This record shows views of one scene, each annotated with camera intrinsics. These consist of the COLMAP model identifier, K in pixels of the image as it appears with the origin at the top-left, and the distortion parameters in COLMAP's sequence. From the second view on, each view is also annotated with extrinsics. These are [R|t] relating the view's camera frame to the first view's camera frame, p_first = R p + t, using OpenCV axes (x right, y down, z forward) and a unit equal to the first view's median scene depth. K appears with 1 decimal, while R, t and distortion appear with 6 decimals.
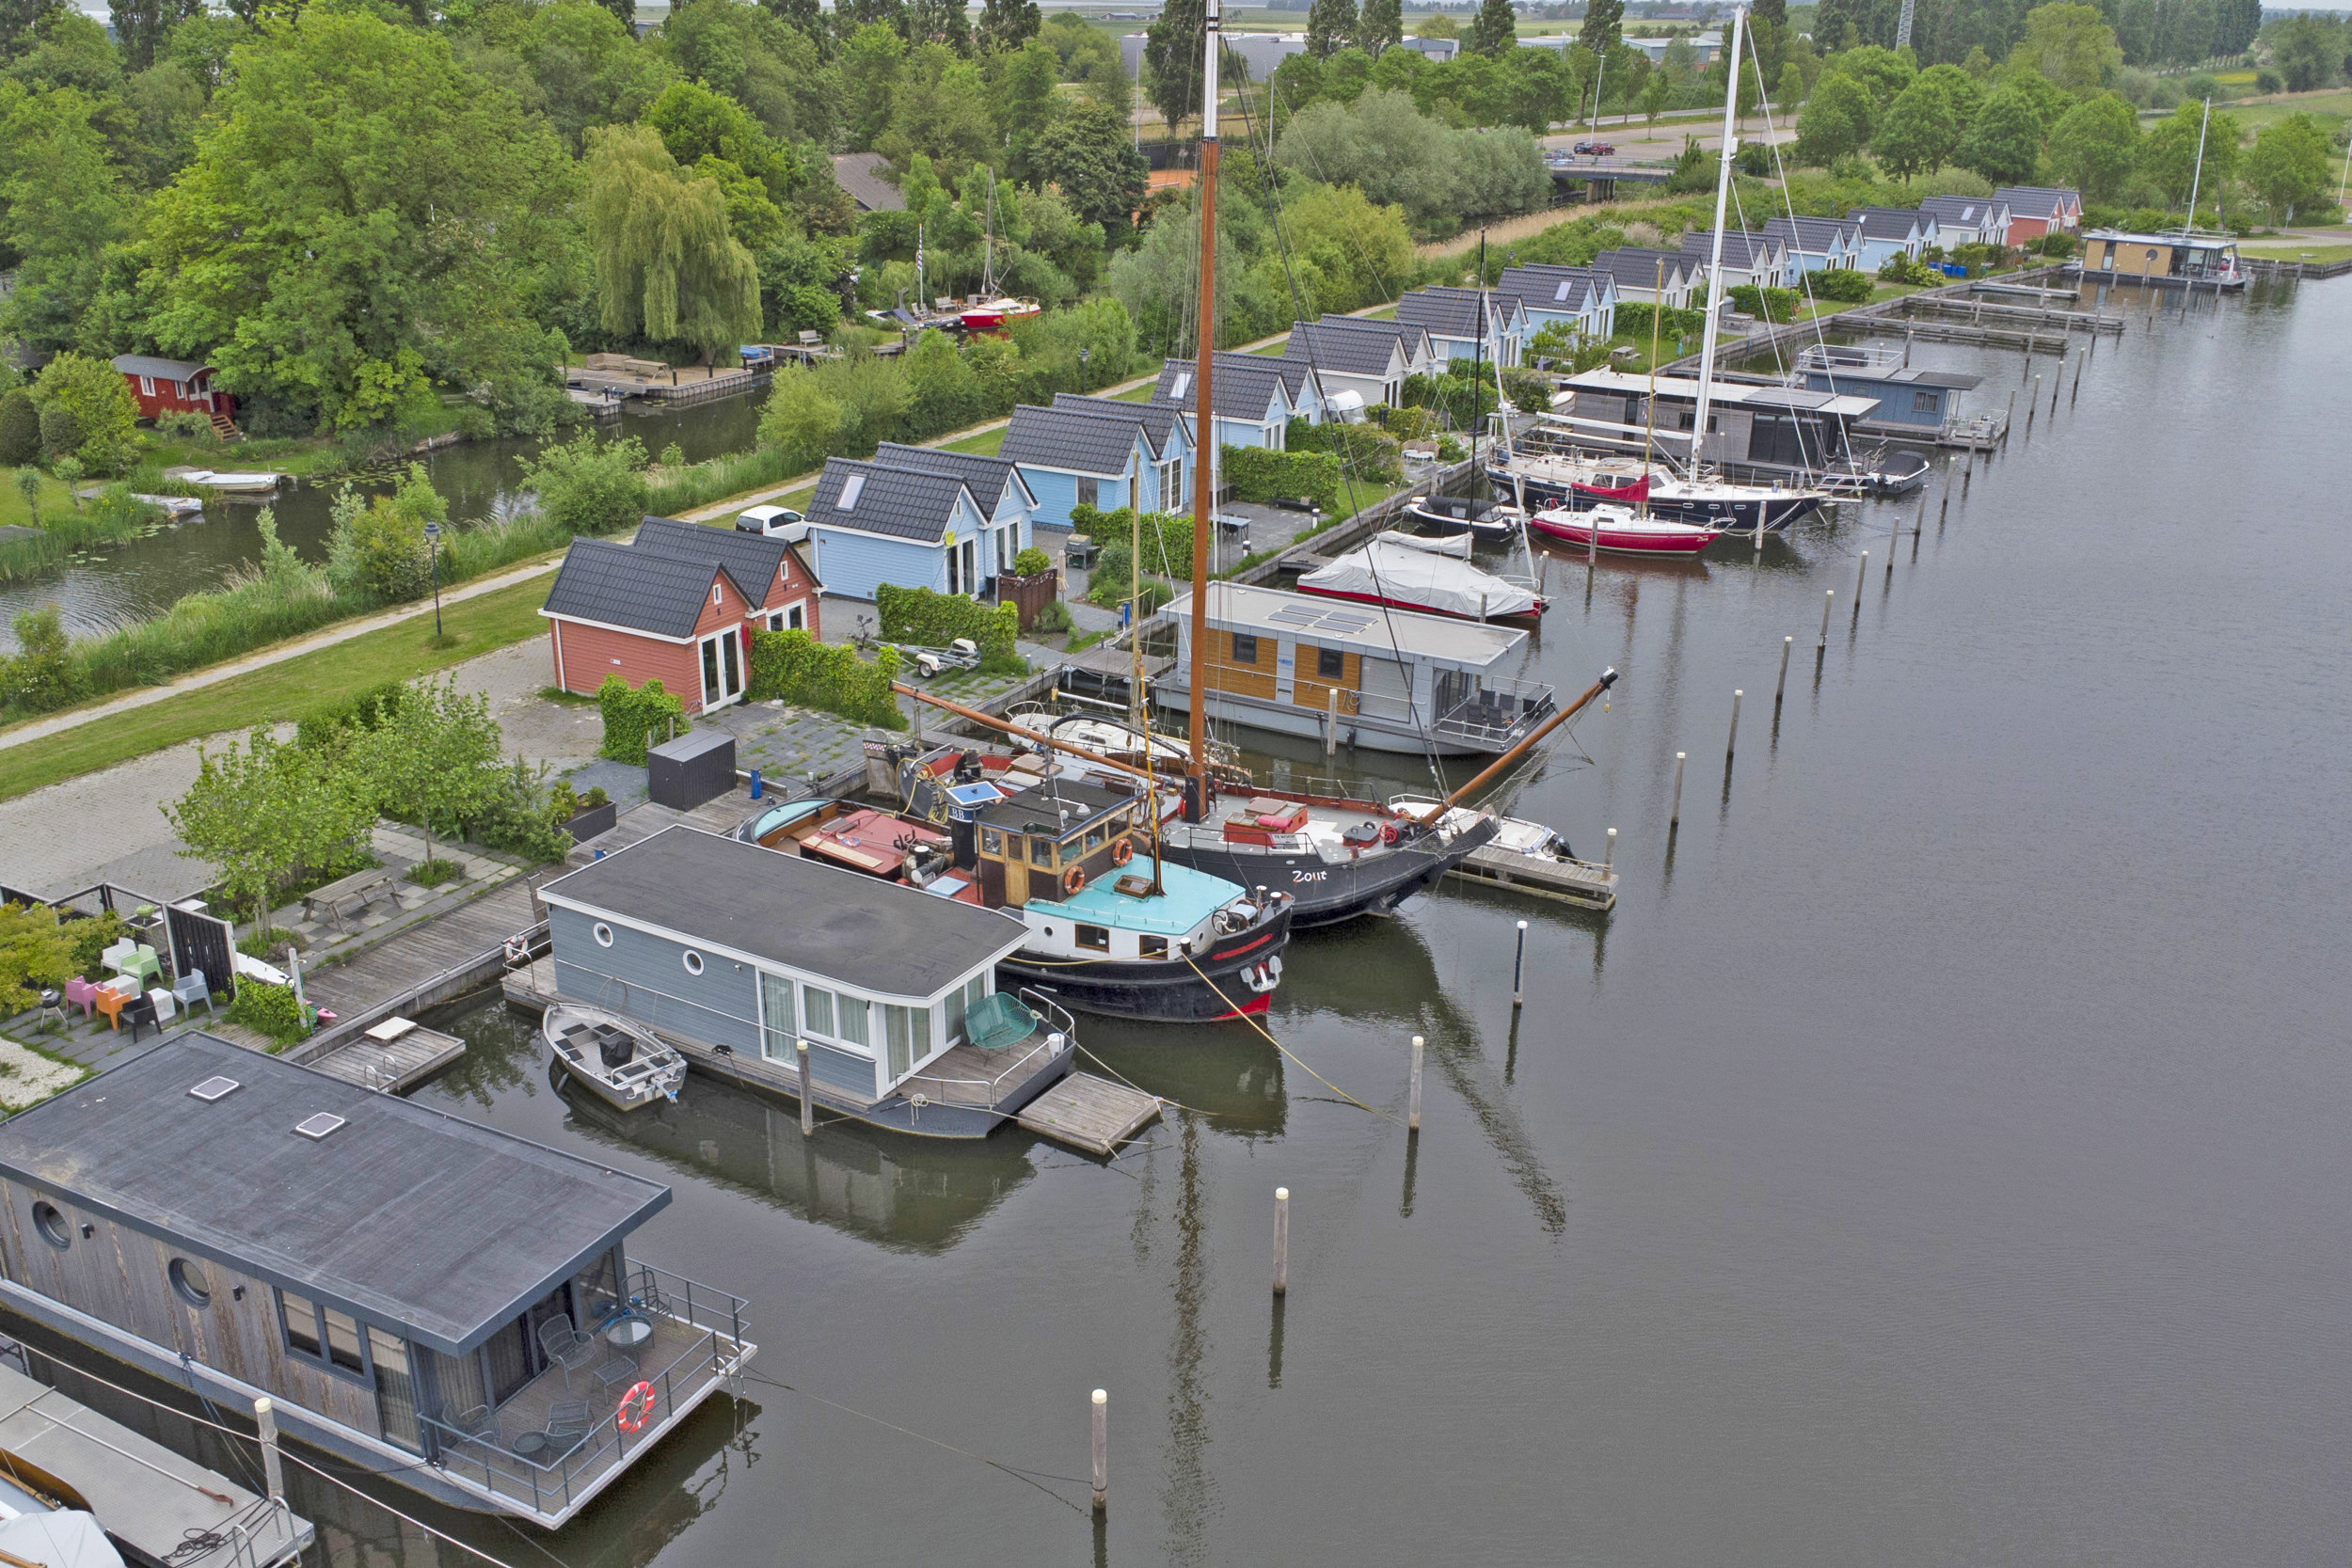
lens RADIAL K [[1937.1, 0, 1175.3], [0, 1937.1, 843.2], [0, 0, 1]] dist [0.010889, 0.007467]
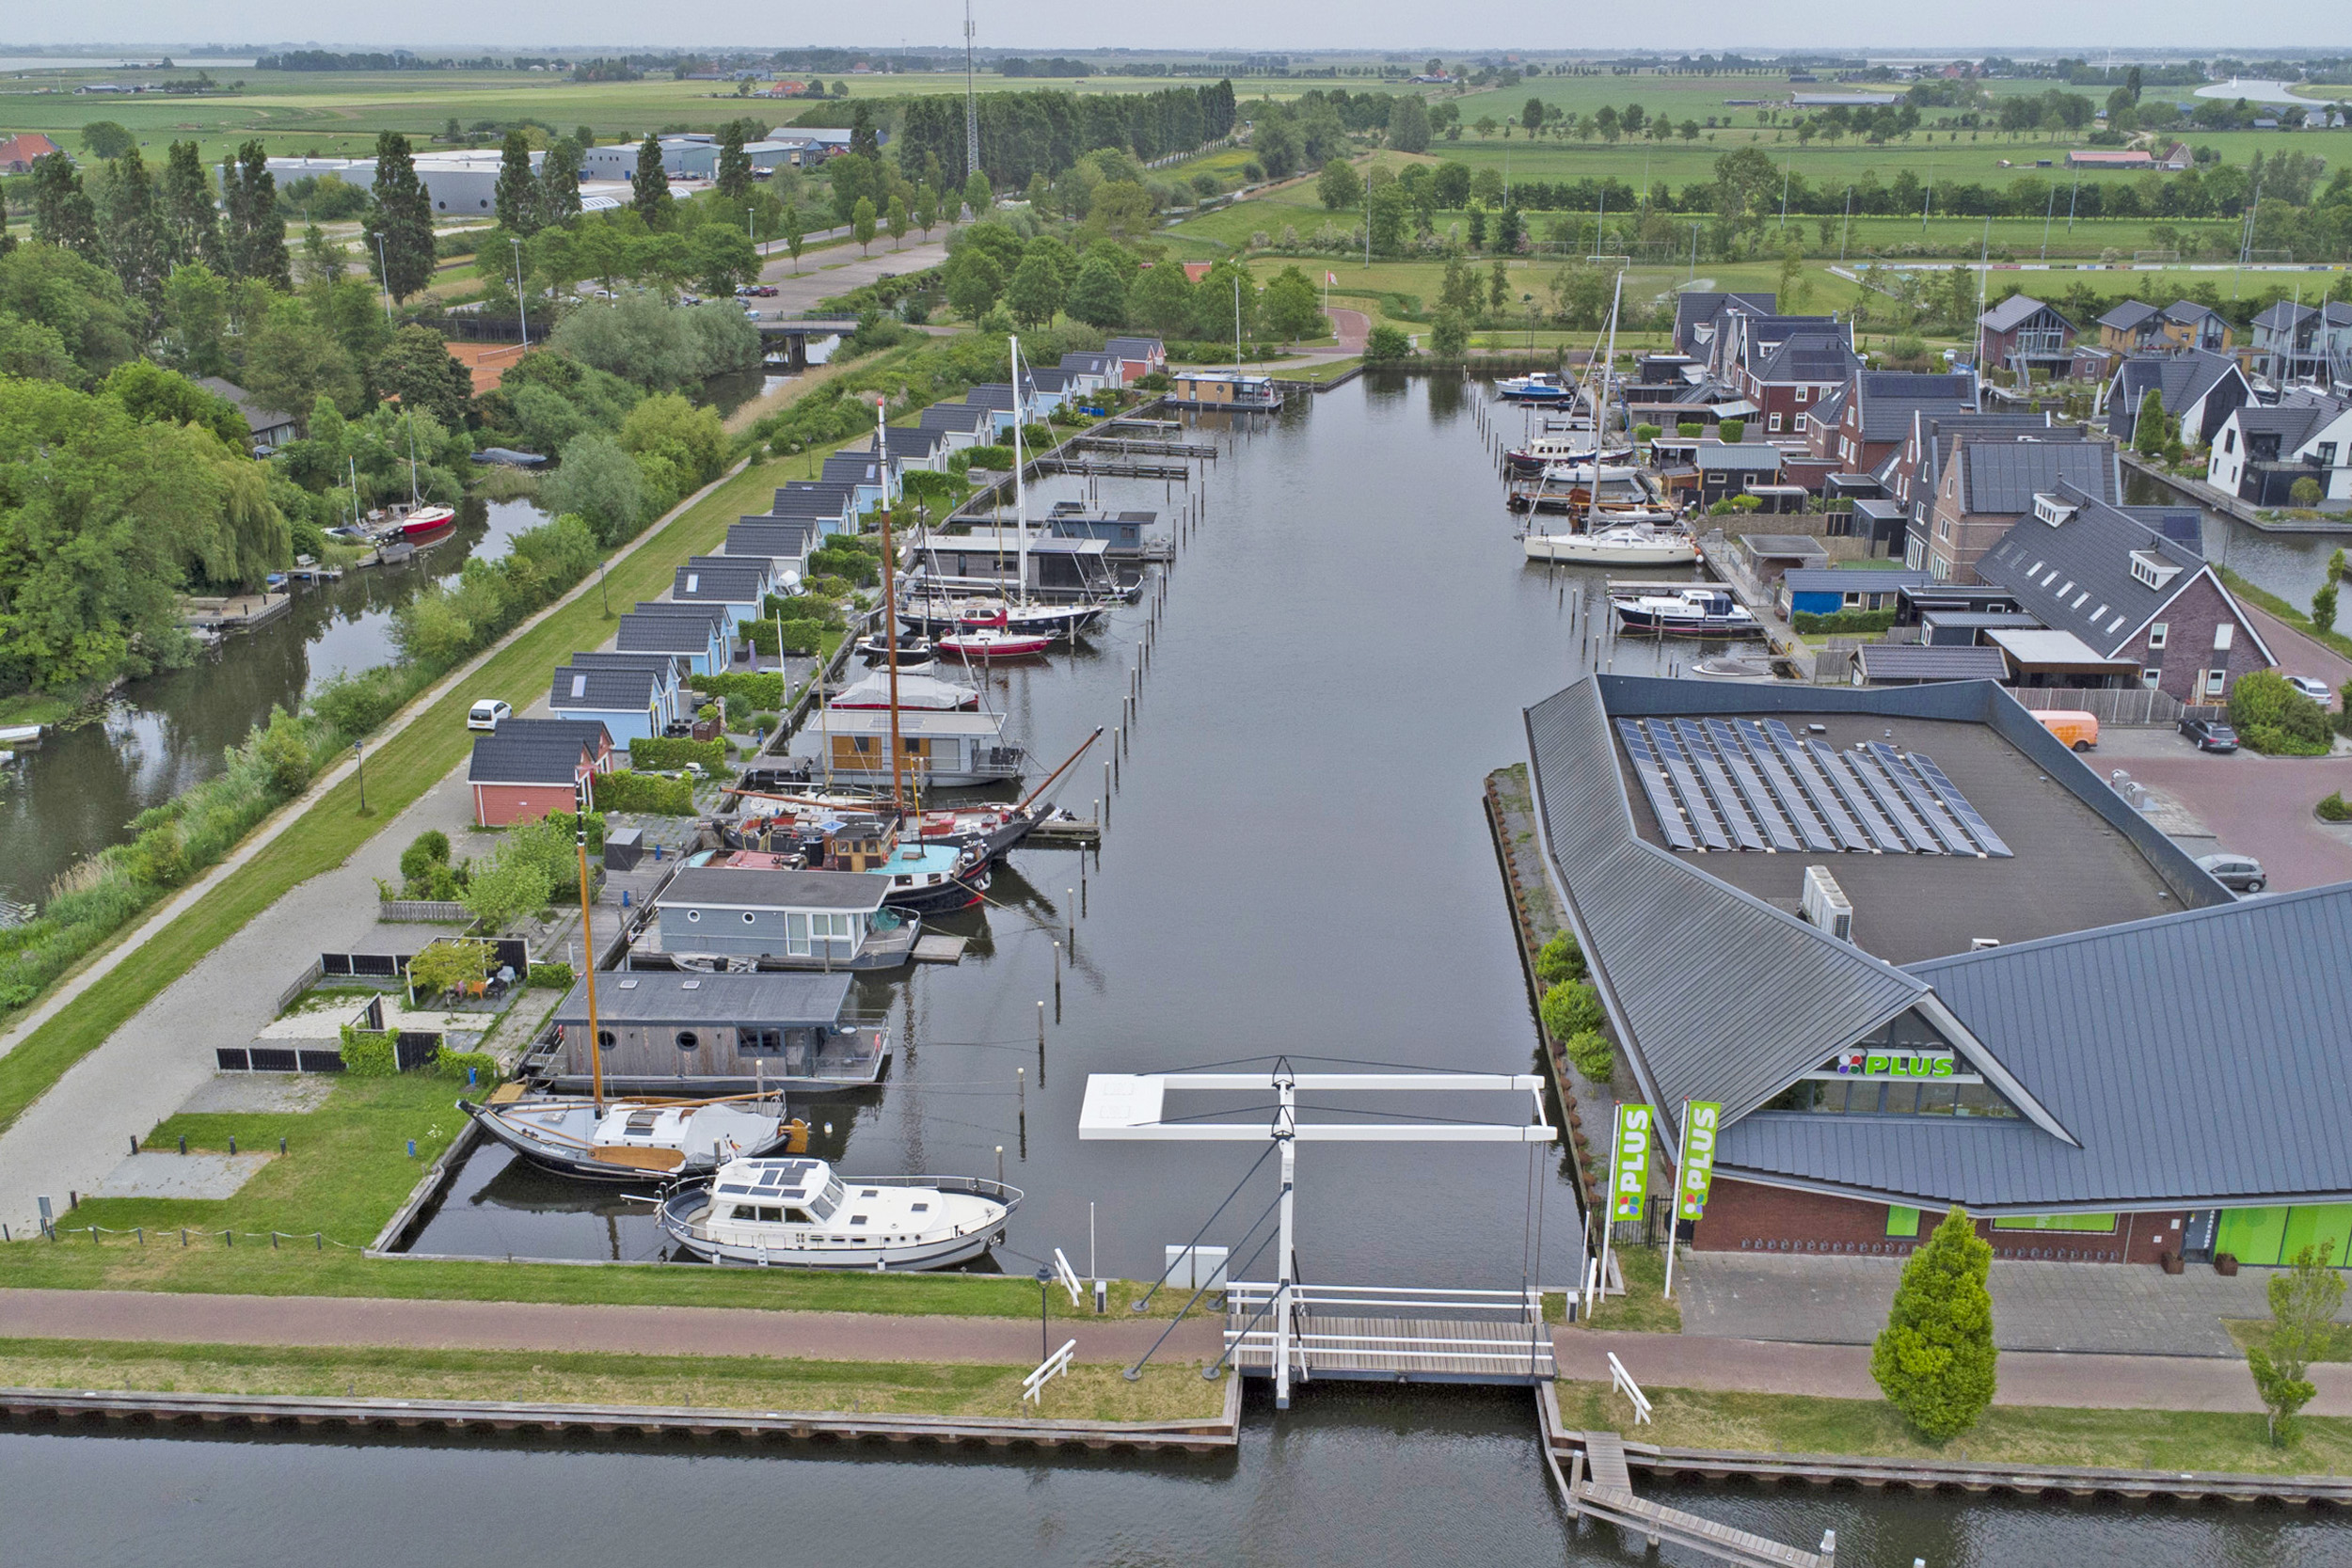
lens RADIAL K [[1937.1, 0, 1175.3], [0, 1937.1, 843.2], [0, 0, 1]] dist [0.010889, 0.007467]
pose [[0.901942, -0.165413, 0.398922, -0.315514], [0.178253, 0.983972, 0.004985, 0.025464], [-0.393352, 0.066613, 0.916971, -0.563514]]
